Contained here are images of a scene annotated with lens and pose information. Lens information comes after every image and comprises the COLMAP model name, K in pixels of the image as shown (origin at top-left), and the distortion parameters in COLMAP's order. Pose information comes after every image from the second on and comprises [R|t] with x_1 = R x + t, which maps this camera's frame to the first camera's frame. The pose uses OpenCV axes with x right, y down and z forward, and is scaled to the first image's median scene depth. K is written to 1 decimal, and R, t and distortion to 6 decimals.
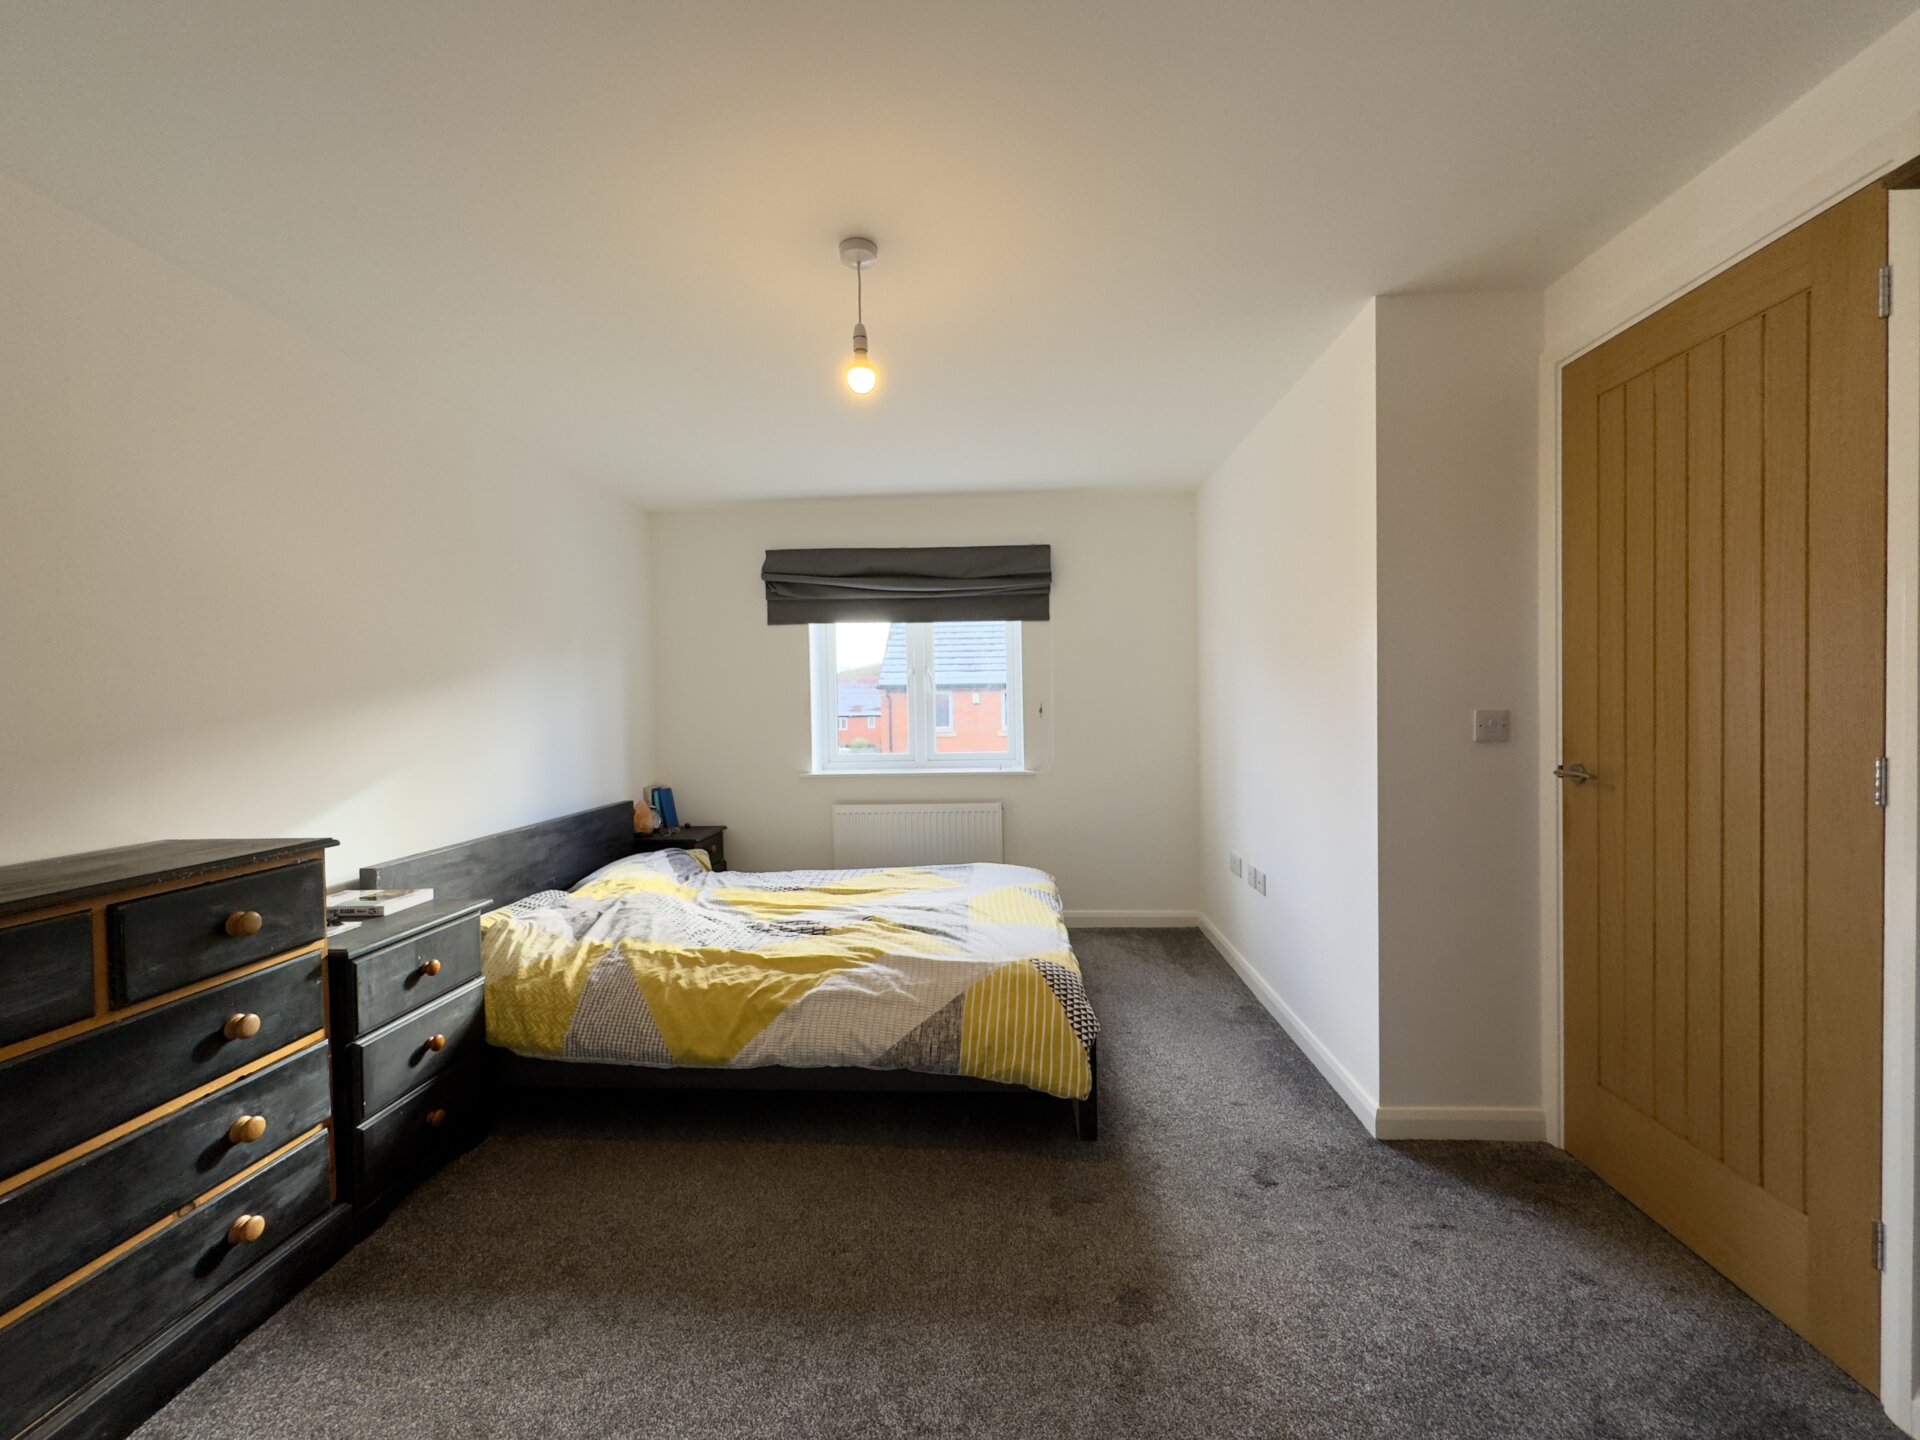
lens RADIAL K [[764.8, 0, 957.4], [0, 764.8, 718.8], [0, 0, 1]] dist [-0.003001, 0.000257]
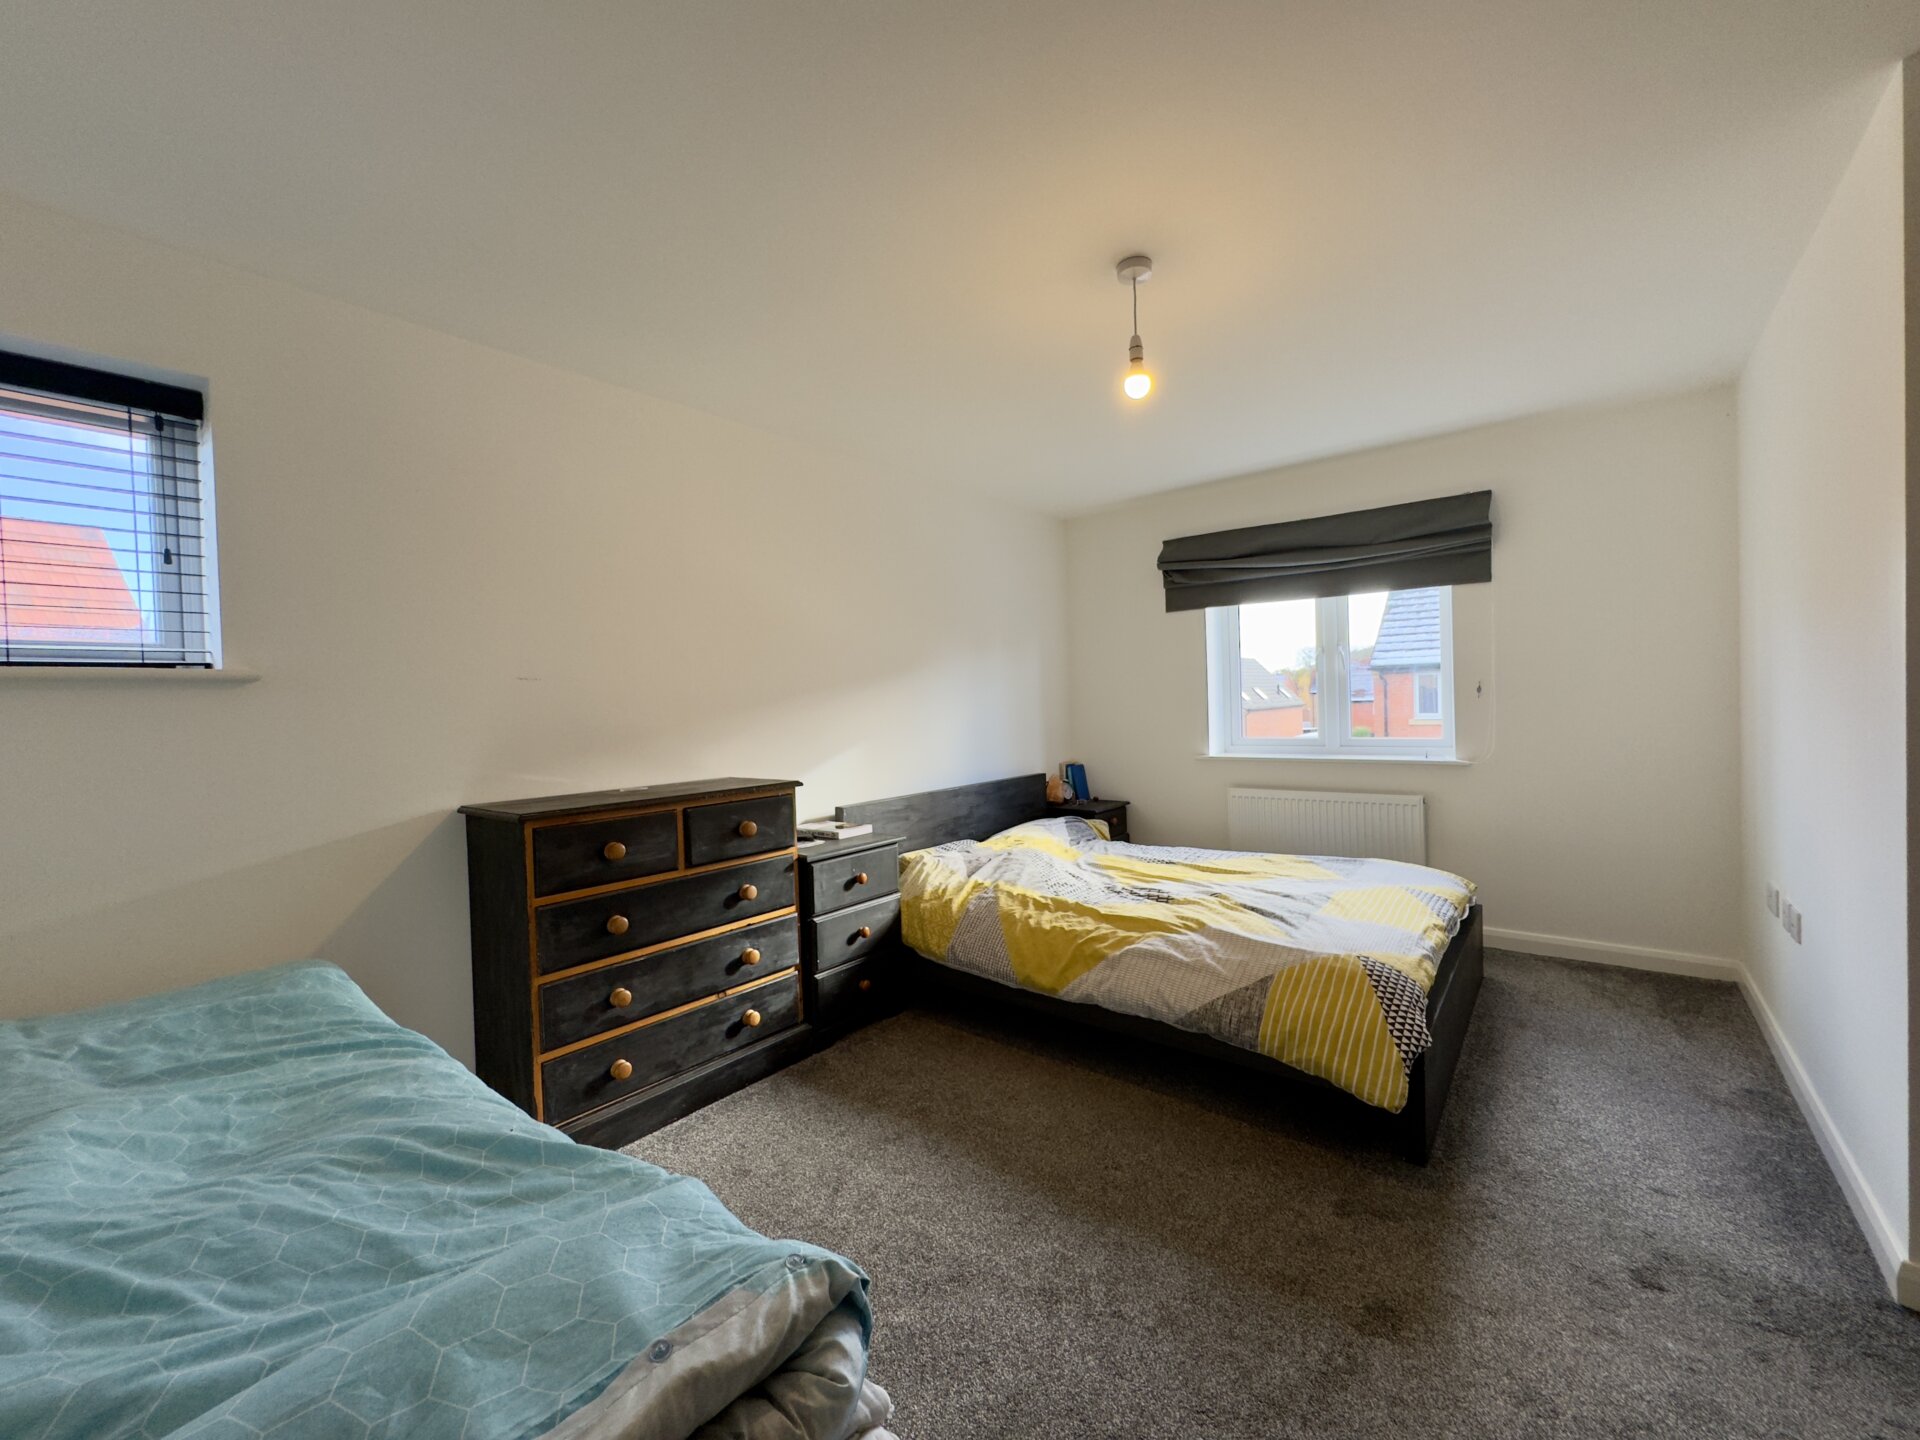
lens RADIAL K [[764.8, 0, 957.4], [0, 764.8, 718.8], [0, 0, 1]] dist [-0.003001, 0.000257]
pose [[0.812634, 0.003293, -0.582765, 0.247360], [0.006845, 0.999861, 0.015195, 0.009746], [0.582734, -0.016337, 0.812499, -0.034311]]
